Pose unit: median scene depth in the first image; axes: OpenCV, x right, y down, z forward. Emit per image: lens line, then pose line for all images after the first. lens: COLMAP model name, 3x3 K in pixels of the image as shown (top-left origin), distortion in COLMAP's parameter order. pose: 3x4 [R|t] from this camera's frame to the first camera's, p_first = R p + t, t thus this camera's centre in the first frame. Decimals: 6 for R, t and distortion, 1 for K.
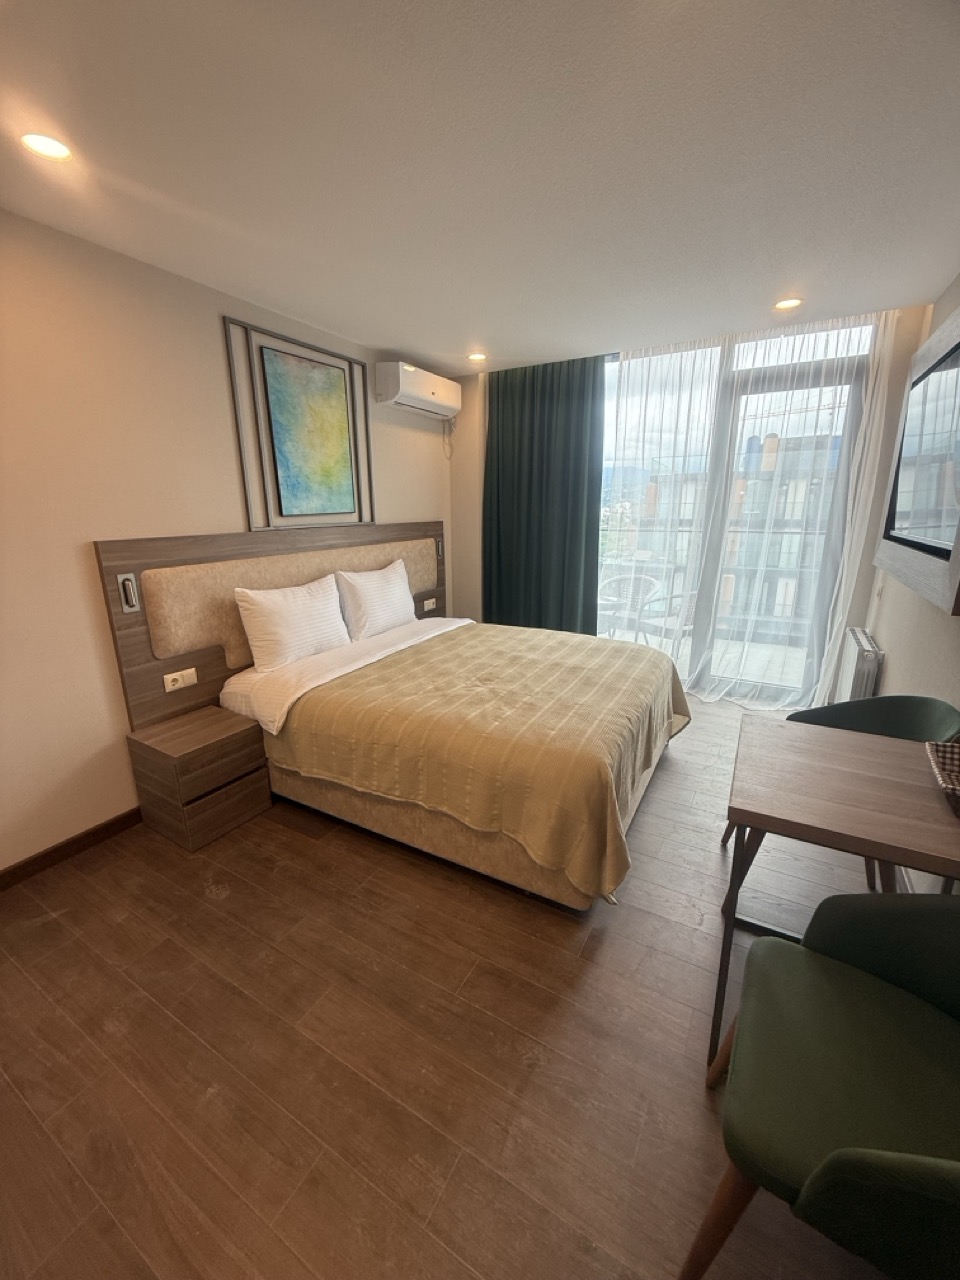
lens RADIAL K [[509.5, 0, 481.1], [0, 509.5, 638.6], [0, 0, 1]] dist [0.004548, -0.000064]
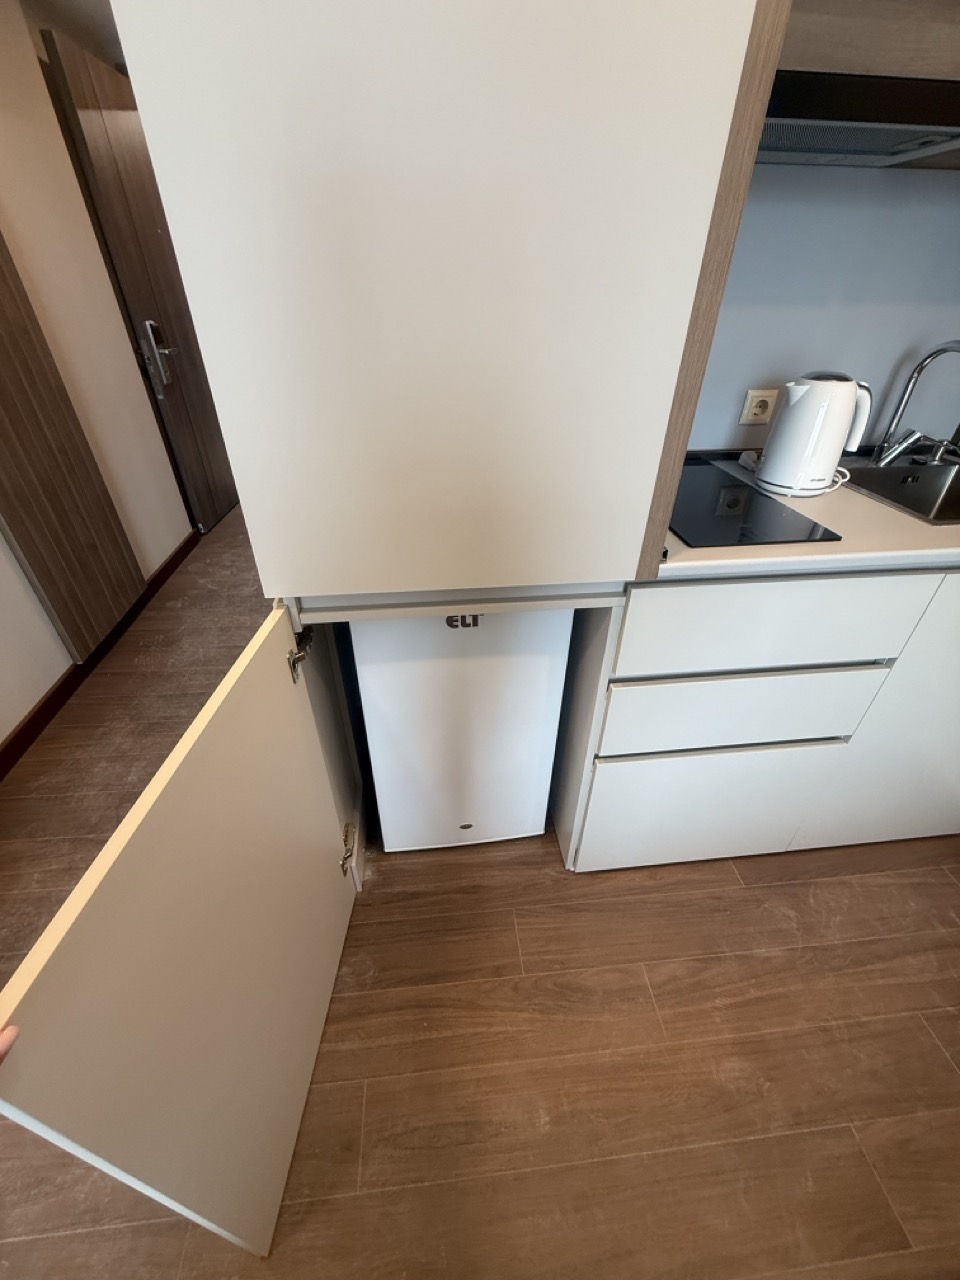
lens RADIAL K [[509.5, 0, 476.6], [0, 509.5, 641.0], [0, 0, 1]] dist [0.004548, -0.000064]
pose [[-0.808291, 0.333476, -0.485241, -0.177263], [-0.154644, 0.674967, 0.721460, -0.064032], [0.568111, 0.658190, -0.494000, 0.476596]]
